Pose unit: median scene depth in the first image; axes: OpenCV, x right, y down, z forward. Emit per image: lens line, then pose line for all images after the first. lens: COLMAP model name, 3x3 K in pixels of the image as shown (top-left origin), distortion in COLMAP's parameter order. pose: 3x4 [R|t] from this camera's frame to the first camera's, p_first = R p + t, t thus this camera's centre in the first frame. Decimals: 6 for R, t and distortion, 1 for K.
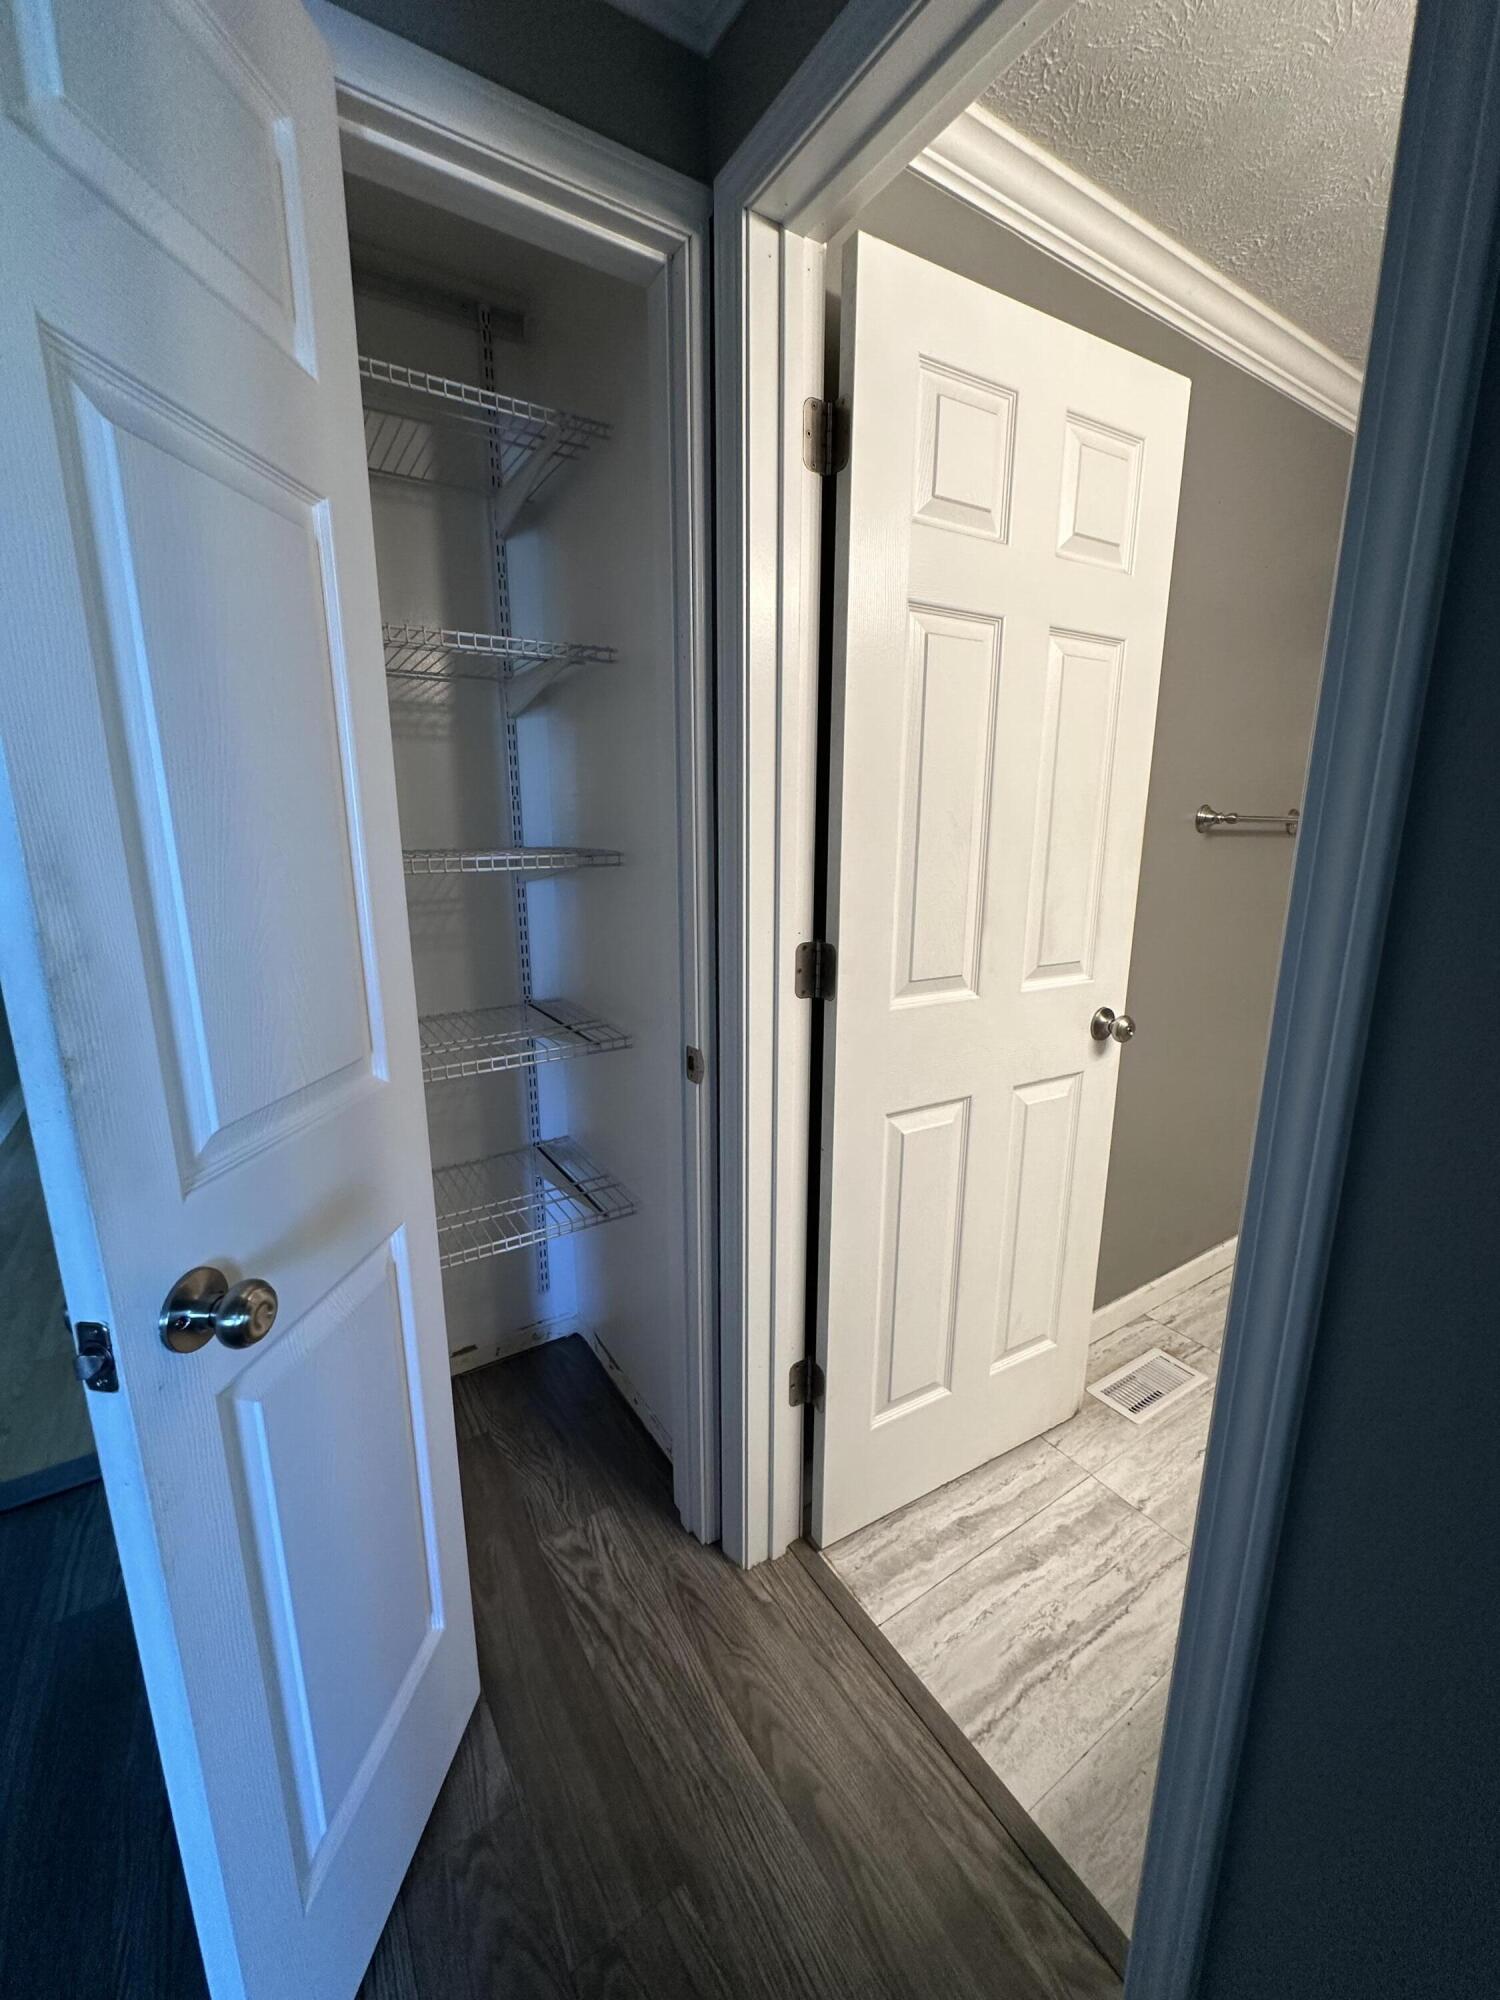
lens RADIAL K [[799.8, 0, 754.5], [0, 799.8, 994.0], [0, 0, 1]] dist [-0.002412, 0.000819]
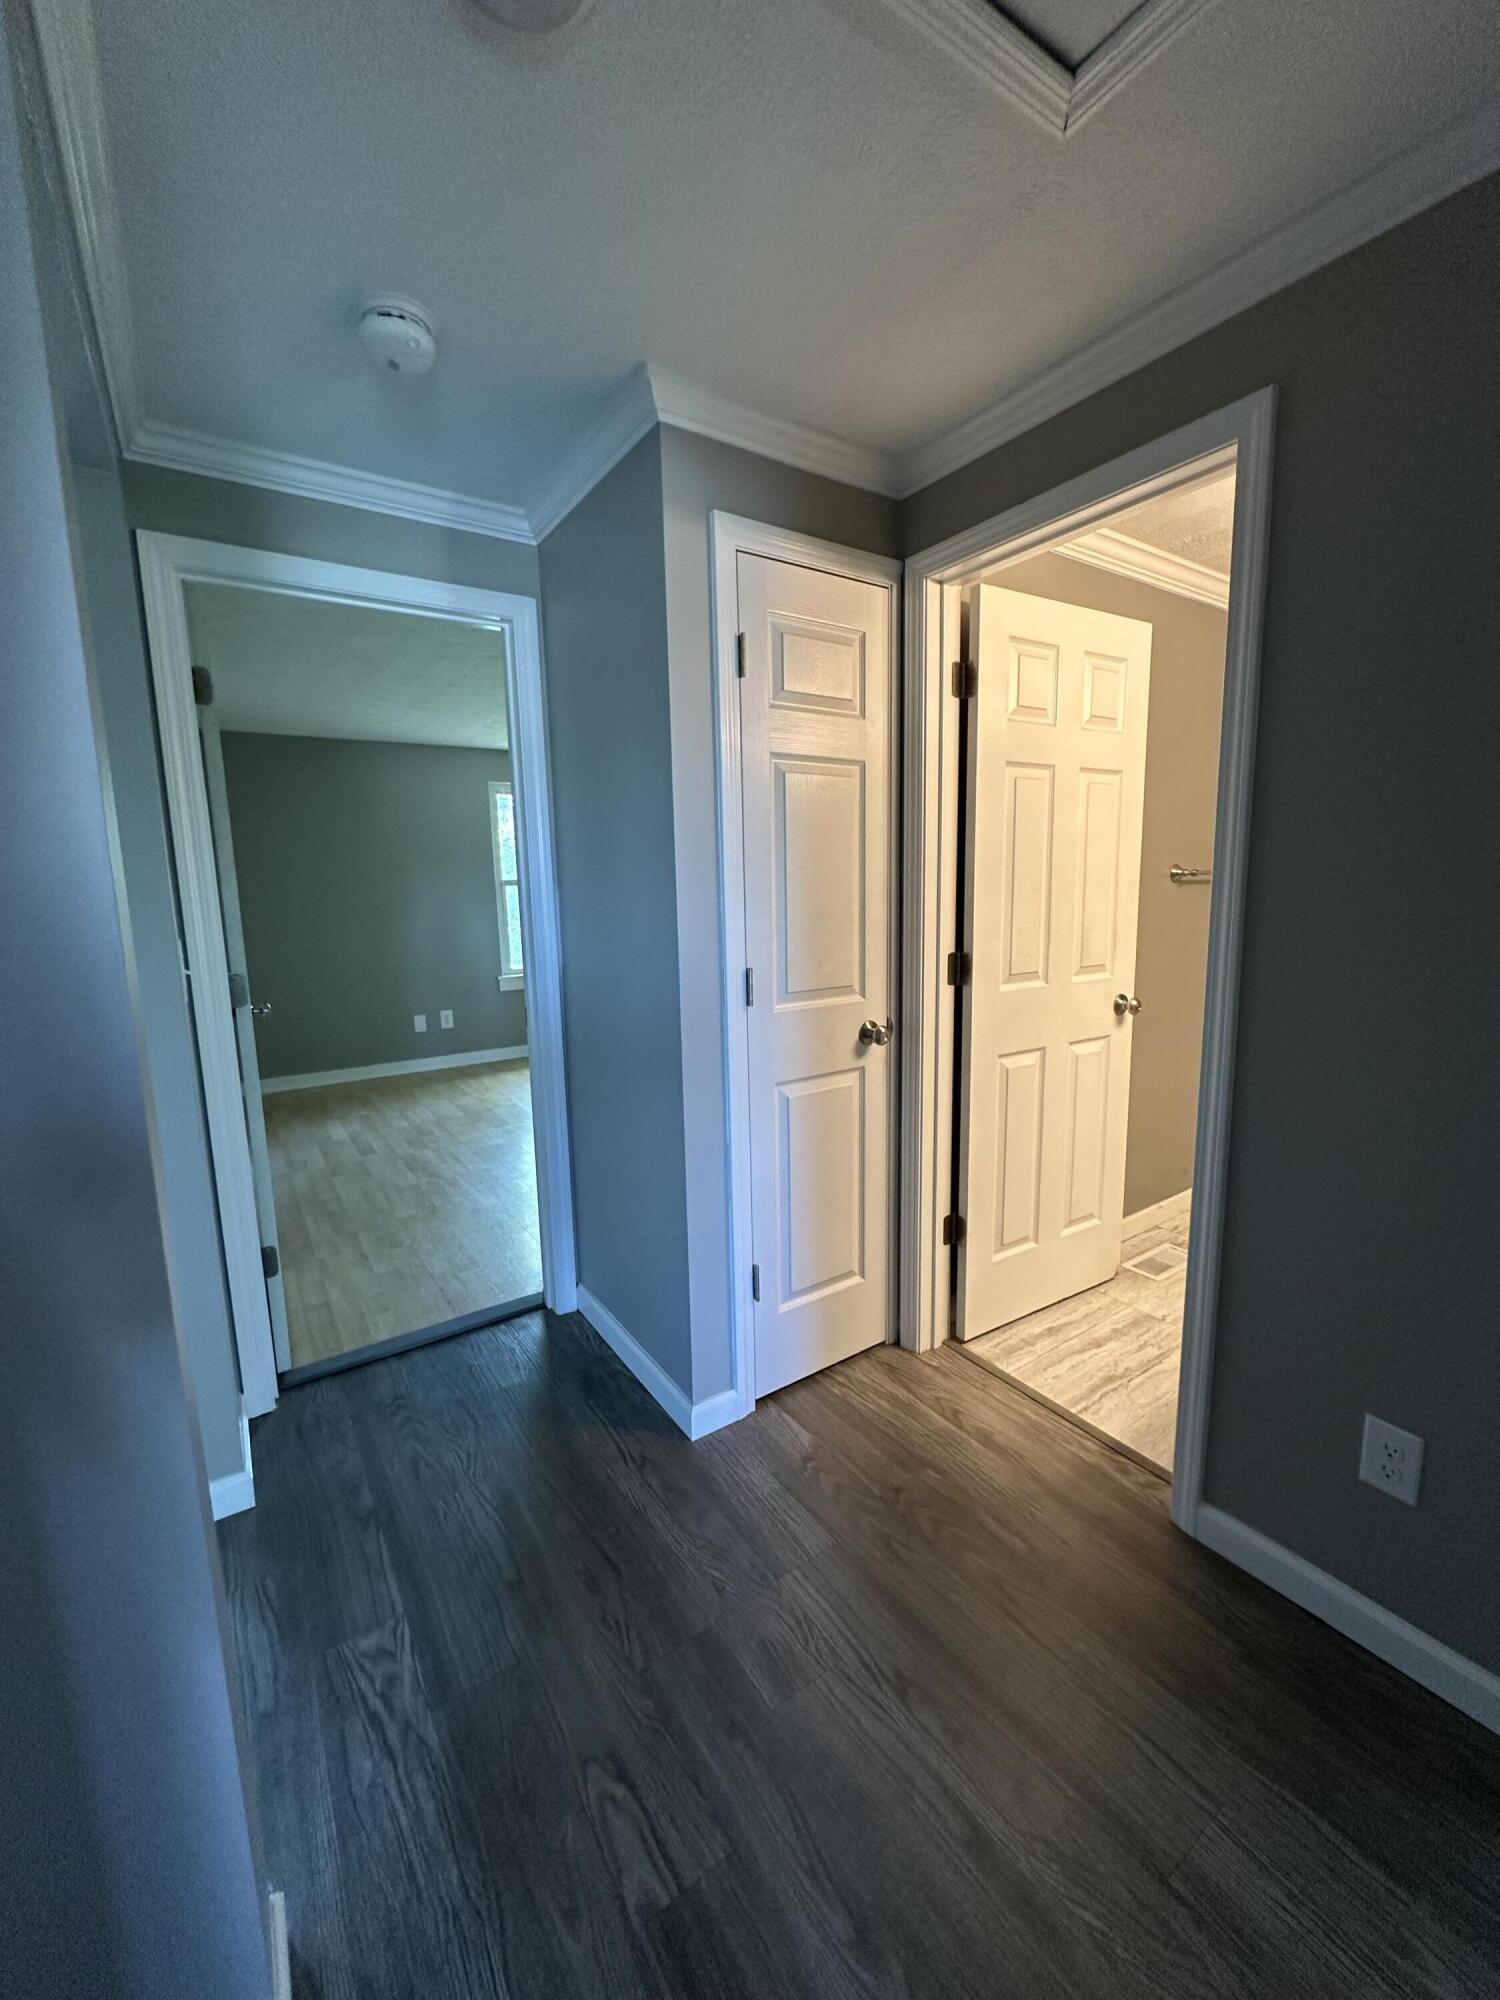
lens RADIAL K [[799.8, 0, 754.7], [0, 799.8, 1003.6], [0, 0, 1]] dist [-0.002412, 0.000819]
pose [[0.999341, -0.031141, 0.018663, -0.347571], [0.032249, 0.997532, -0.062366, 0.121958], [-0.016675, 0.062927, 0.997879, -0.619650]]
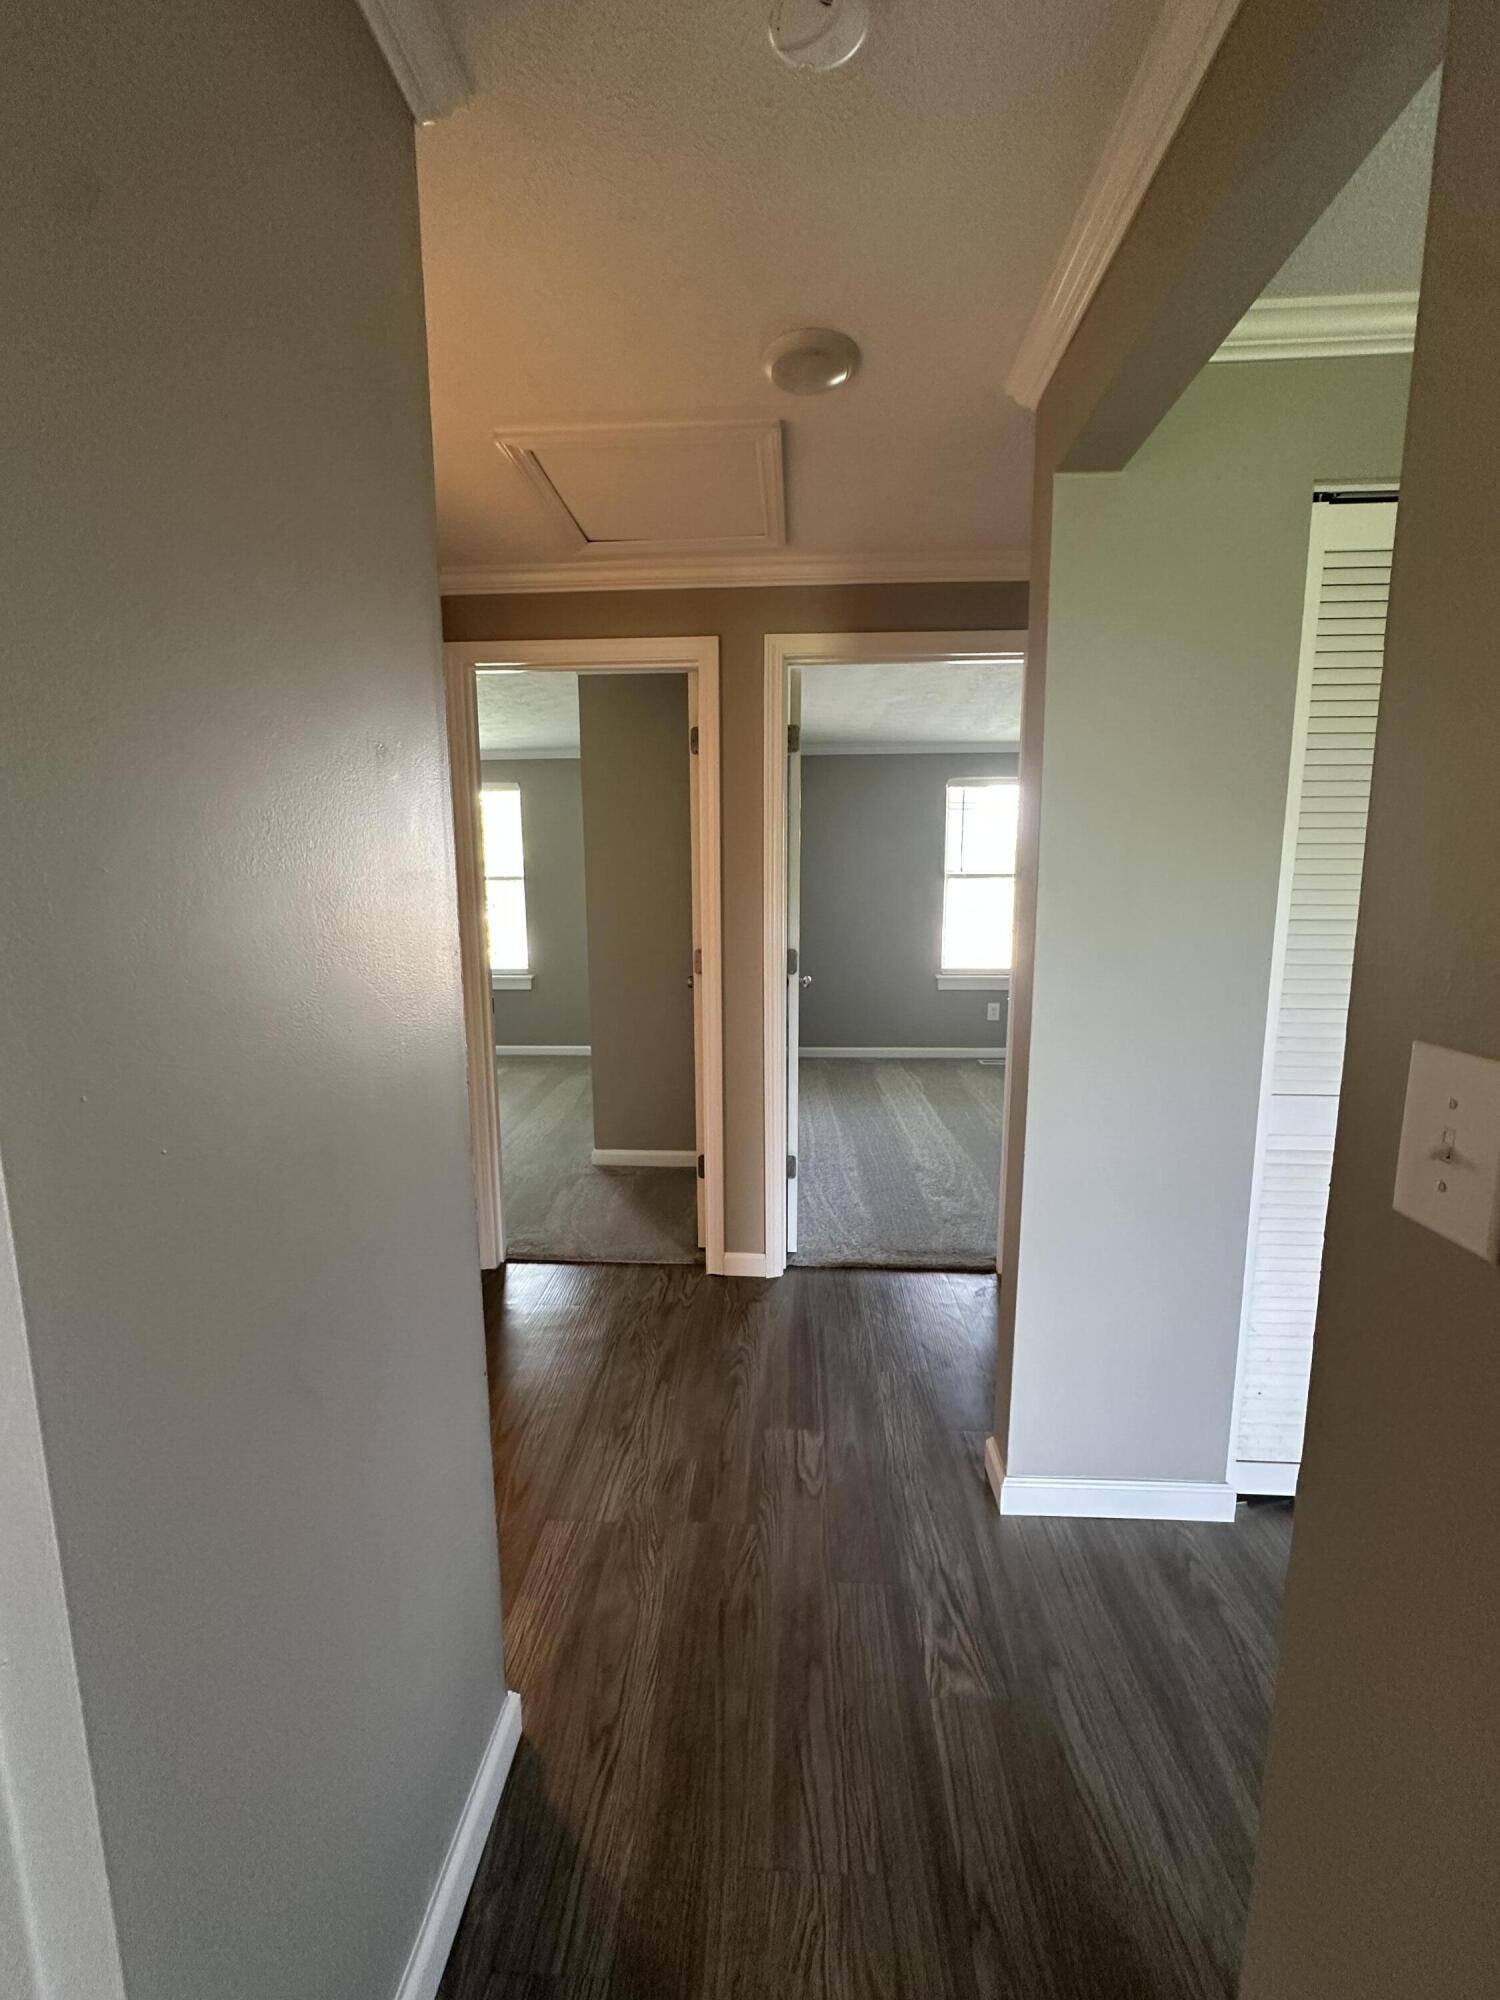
lens RADIAL K [[799.8, 0, 754.8], [0, 799.8, 1000.4], [0, 0, 1]] dist [-0.002412, 0.000819]
pose [[-0.811426, -0.085962, 0.578099, -1.128729], [0.125886, 0.940202, 0.316501, -0.263117], [-0.570737, 0.329592, -0.752083, 1.059922]]
